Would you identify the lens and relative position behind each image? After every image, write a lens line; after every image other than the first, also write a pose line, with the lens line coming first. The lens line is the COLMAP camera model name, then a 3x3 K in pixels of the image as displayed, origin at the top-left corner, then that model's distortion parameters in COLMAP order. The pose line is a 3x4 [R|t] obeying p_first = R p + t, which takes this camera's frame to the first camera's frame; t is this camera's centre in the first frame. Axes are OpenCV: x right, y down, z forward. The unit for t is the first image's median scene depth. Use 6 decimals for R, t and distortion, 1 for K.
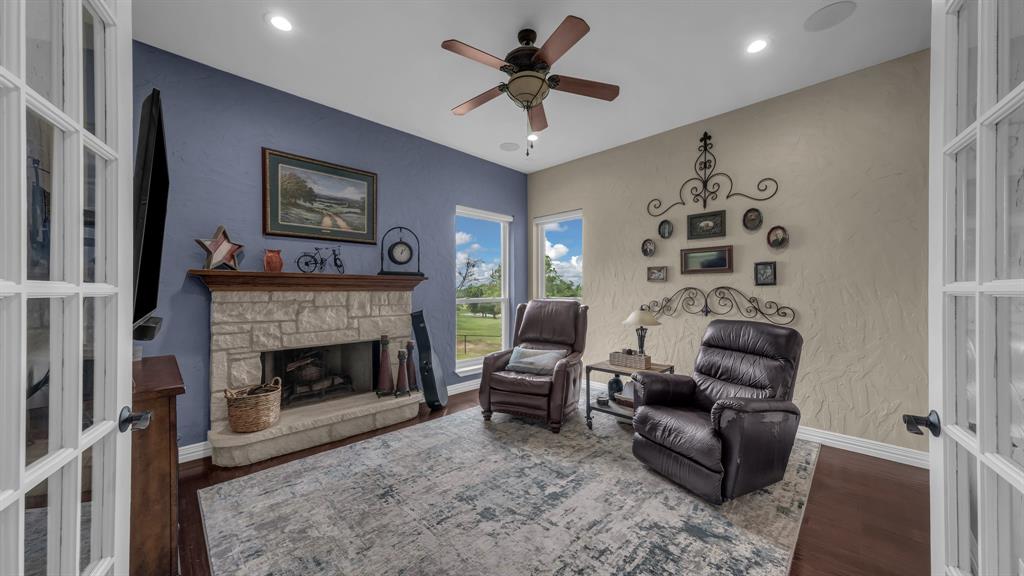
lens RADIAL K [[356.0, 0, 511.5], [0, 356.0, 288.2], [0, 0, 1]] dist [0.003367, 0.000587]
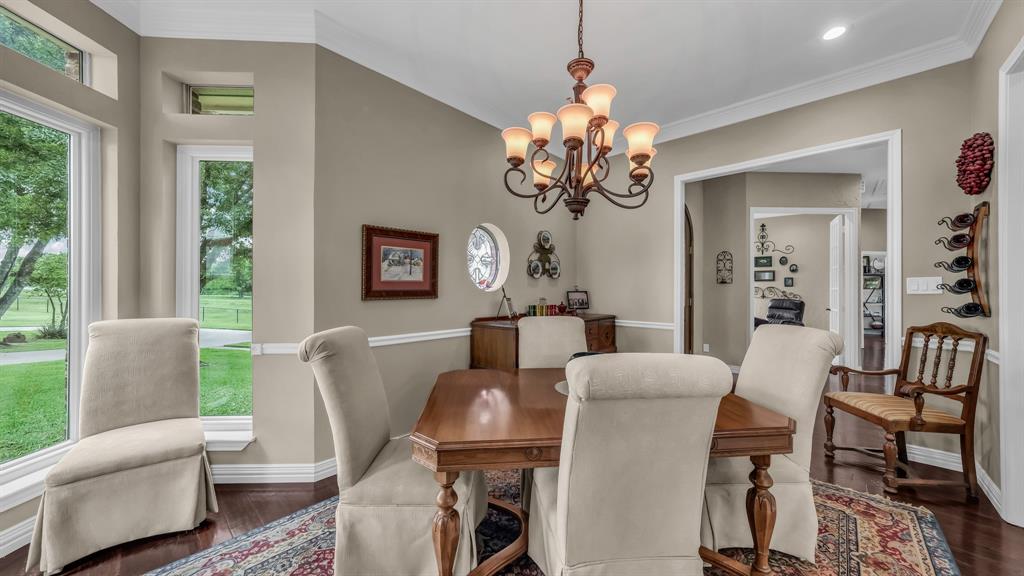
lens RADIAL K [[356.0, 0, 512.5], [0, 356.0, 288.3], [0, 0, 1]] dist [0.003367, 0.000587]
pose [[0.998943, 0.000881, 0.045956, -1.401319], [-0.001044, 0.999993, 0.003526, -0.000363], [-0.045952, -0.003570, 0.998937, -1.490576]]
